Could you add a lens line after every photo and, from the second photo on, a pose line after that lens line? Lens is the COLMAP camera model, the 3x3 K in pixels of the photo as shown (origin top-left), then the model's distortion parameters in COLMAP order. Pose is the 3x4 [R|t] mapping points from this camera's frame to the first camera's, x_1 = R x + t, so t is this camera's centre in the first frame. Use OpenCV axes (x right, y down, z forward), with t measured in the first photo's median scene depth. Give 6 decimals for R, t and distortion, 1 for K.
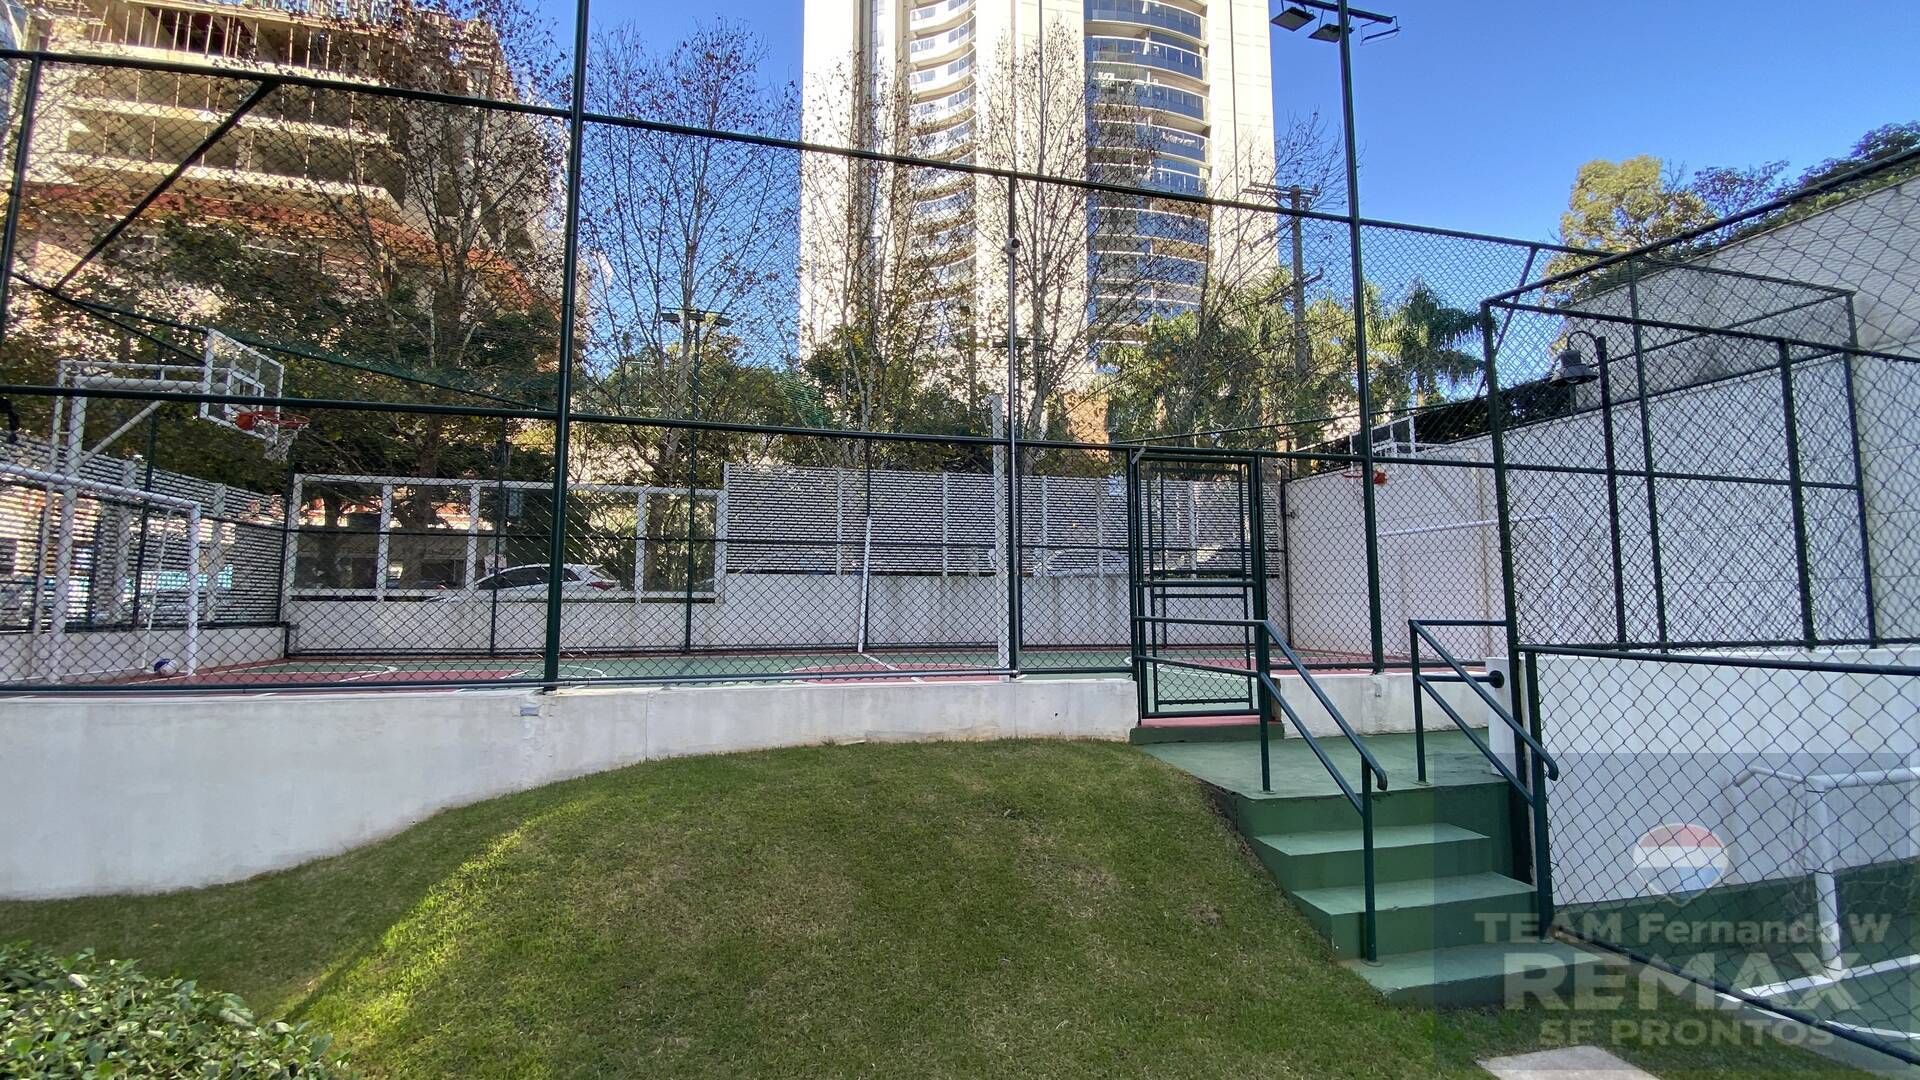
lens RADIAL K [[777.0, 0, 952.5], [0, 777.0, 542.3], [0, 0, 1]] dist [0.035731, -0.028118]
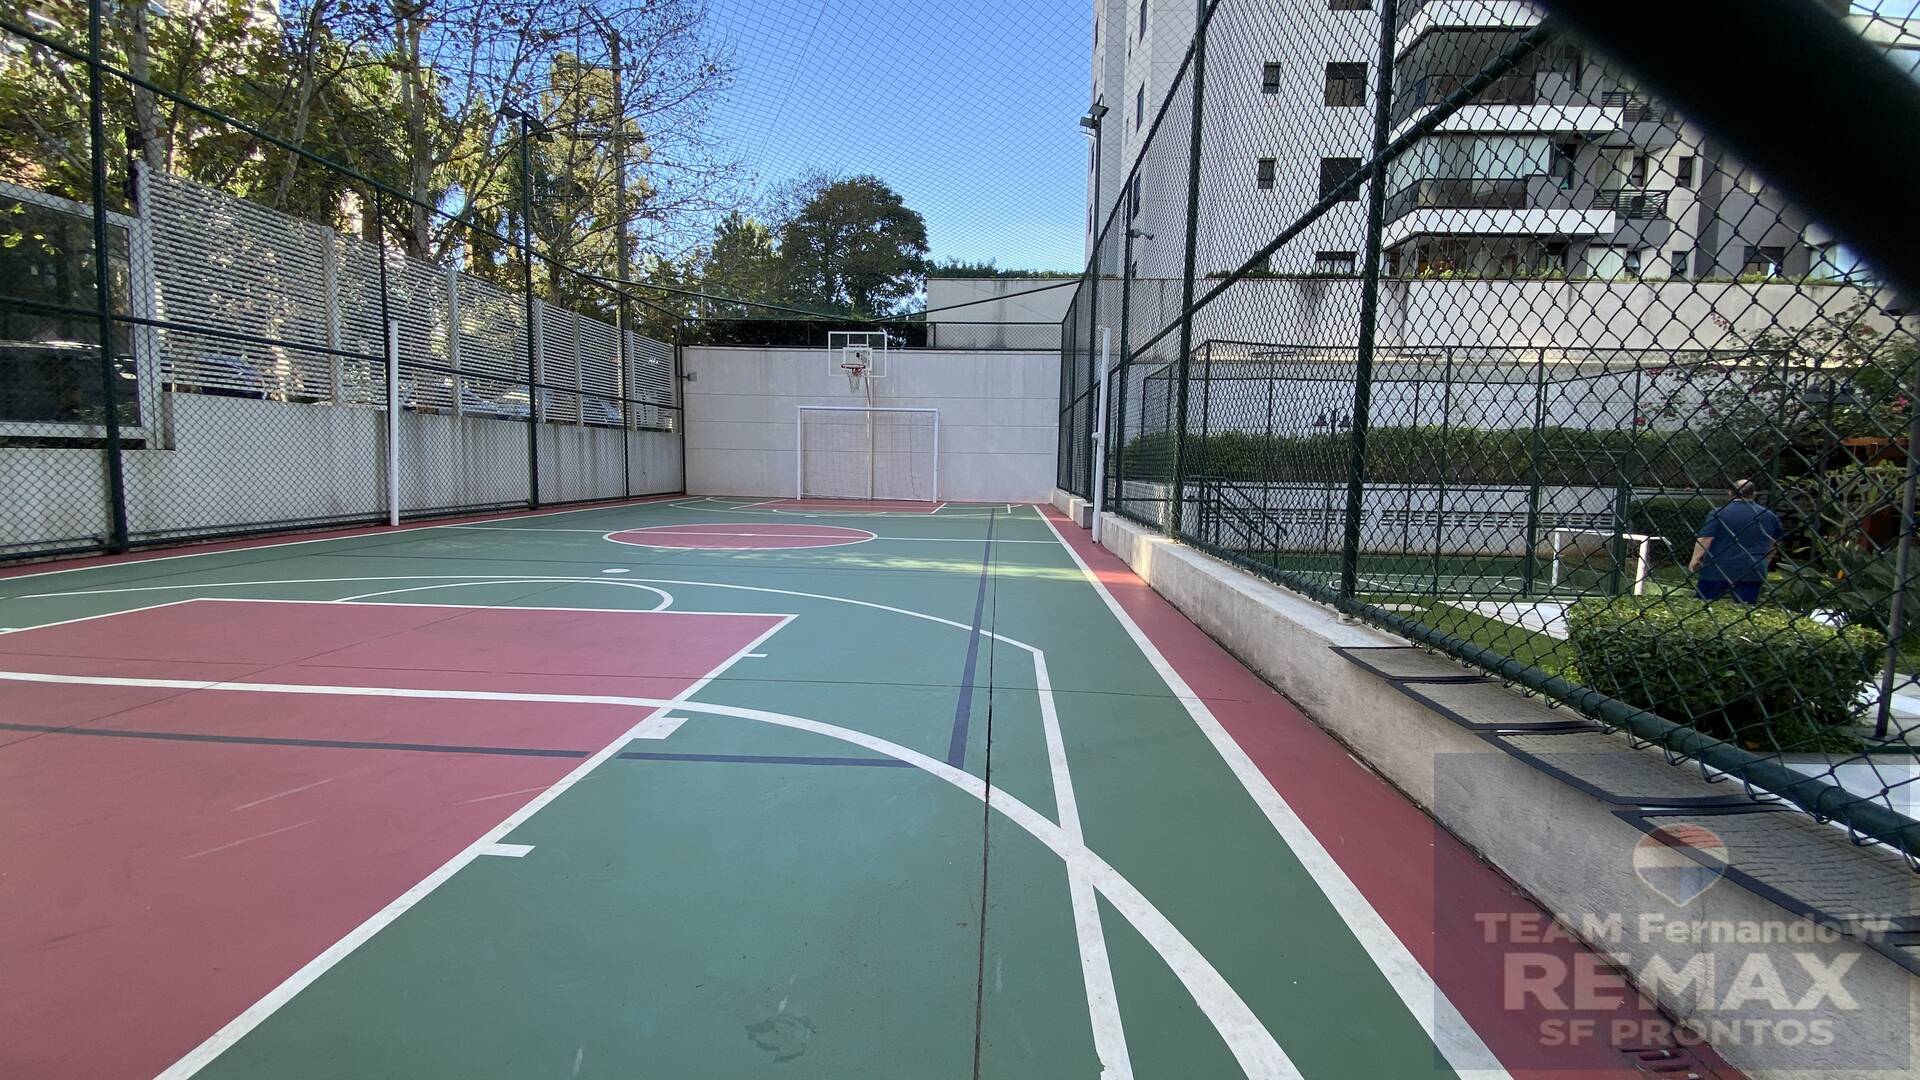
lens RADIAL K [[777.0, 0, 952.5], [0, 777.0, 542.3], [0, 0, 1]] dist [0.035731, -0.028118]
pose [[0.292557, -0.112532, 0.949604, -0.654959], [-0.040599, 0.990694, 0.129910, 0.051157], [-0.955386, -0.076559, 0.285265, 0.349414]]
